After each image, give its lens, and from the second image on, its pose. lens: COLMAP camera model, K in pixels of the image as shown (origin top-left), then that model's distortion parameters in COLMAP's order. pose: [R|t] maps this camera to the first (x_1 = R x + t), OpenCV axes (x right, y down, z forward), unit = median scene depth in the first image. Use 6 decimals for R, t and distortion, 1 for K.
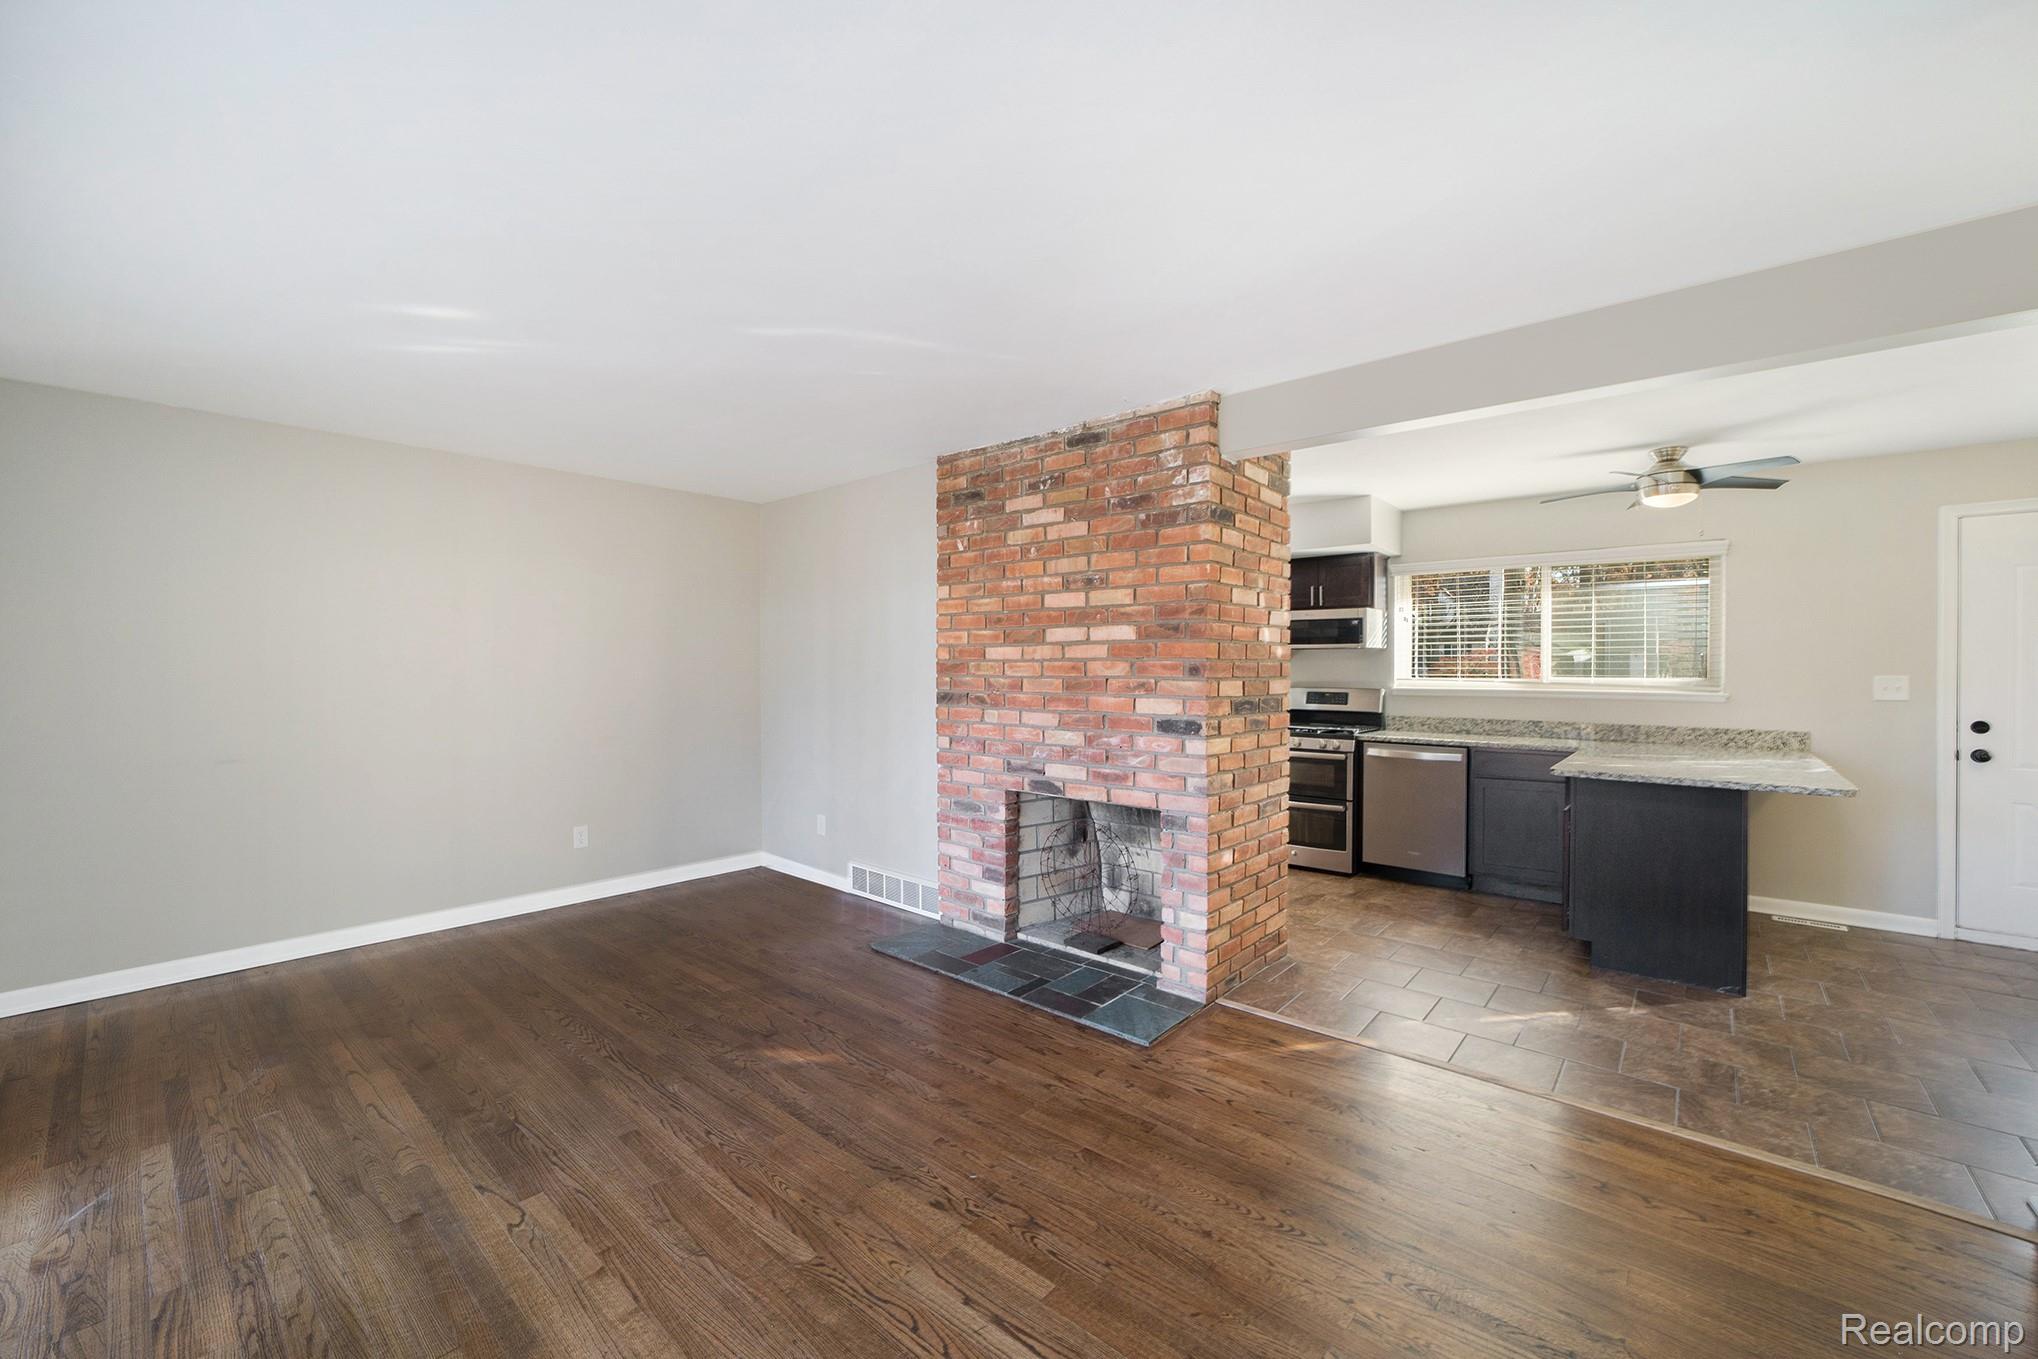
lens RADIAL K [[810.0, 0, 1022.5], [0, 810.0, 665.9], [0, 0, 1]] dist [-0.018668, 0.002656]
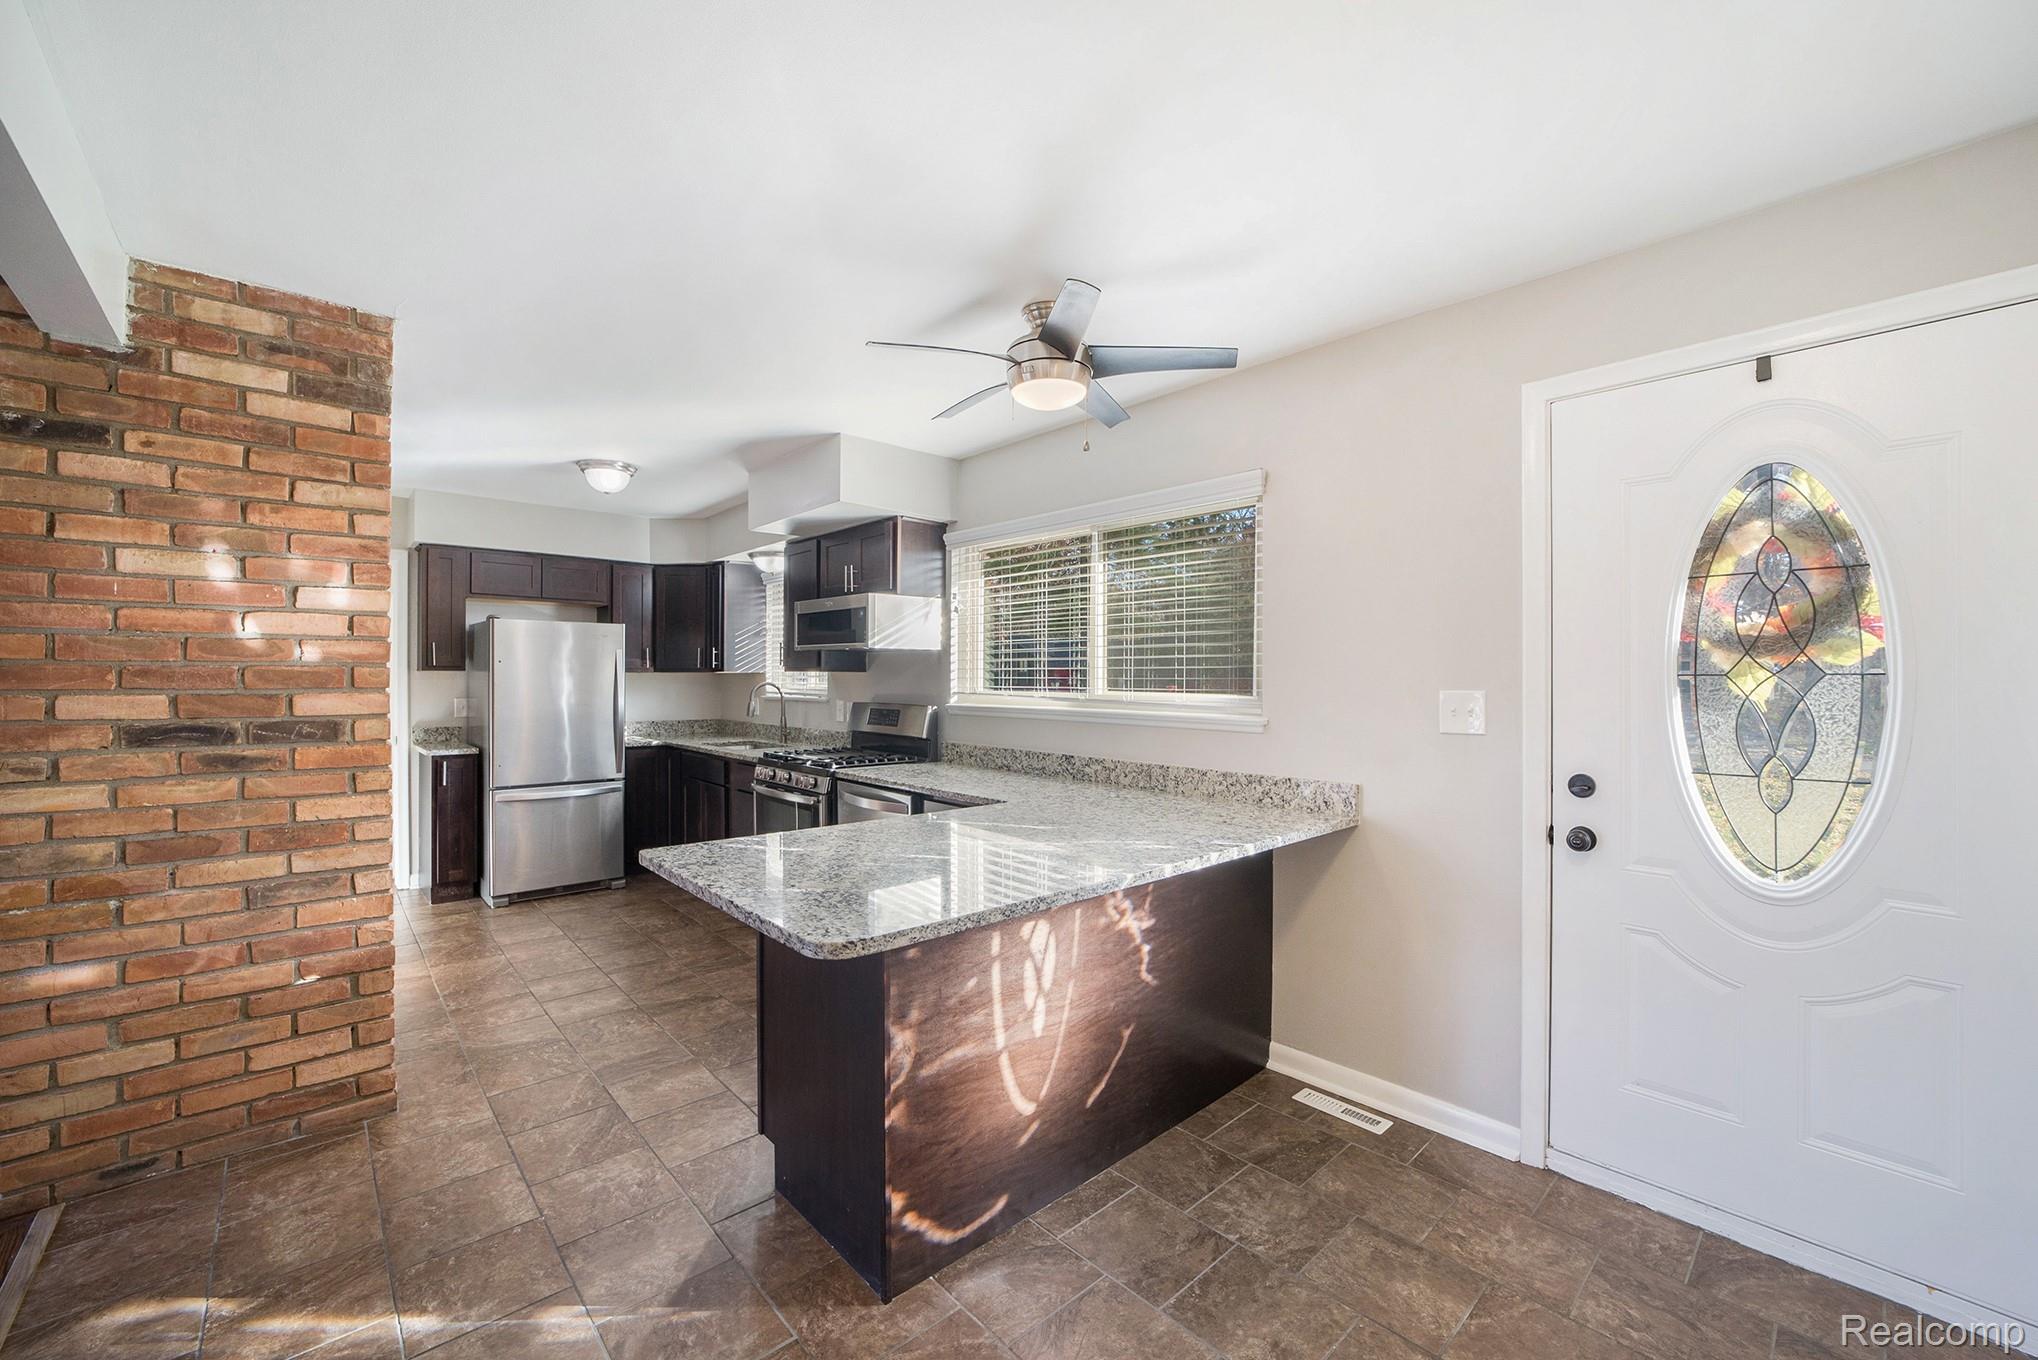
lens RADIAL K [[810.0, 0, 1031.6], [0, 810.0, 675.7], [0, 0, 1]] dist [-0.018668, 0.002656]
pose [[0.992561, 0.000933, -0.121745, 0.912682], [-0.001052, 0.999999, -0.000912, 0.002796], [0.121744, 0.001033, 0.992561, 0.415114]]
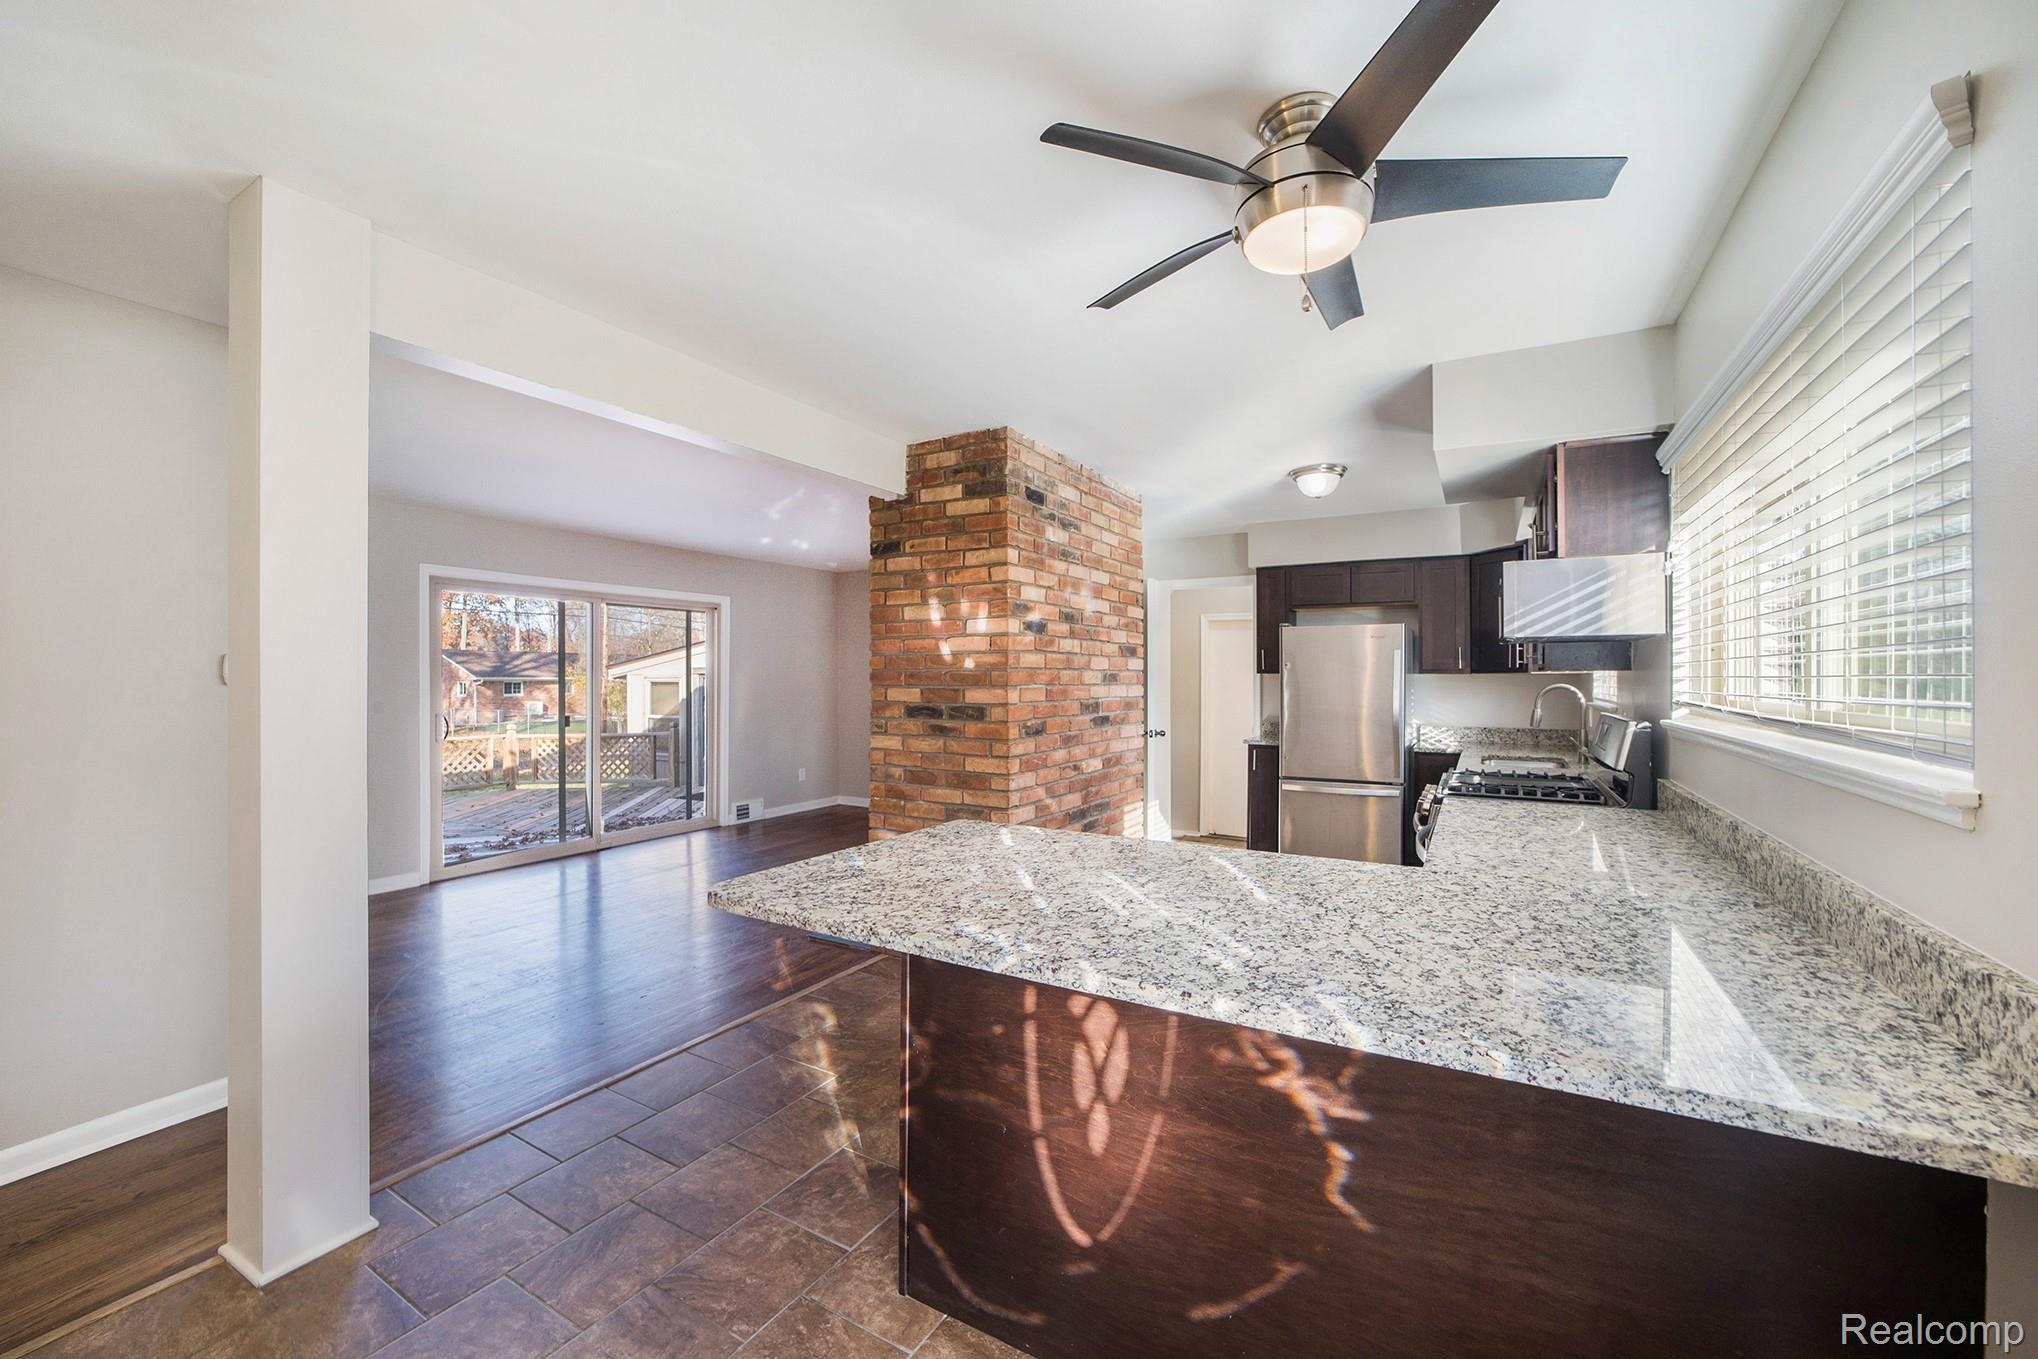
lens RADIAL K [[810.0, 0, 1025.2], [0, 810.0, 684.3], [0, 0, 1]] dist [-0.018668, 0.002656]
pose [[0.179098, 0.004654, -0.983820, 1.239333], [0.000512, 0.999988, 0.004824, 0.006477], [0.983831, -0.001367, 0.179094, 0.842917]]
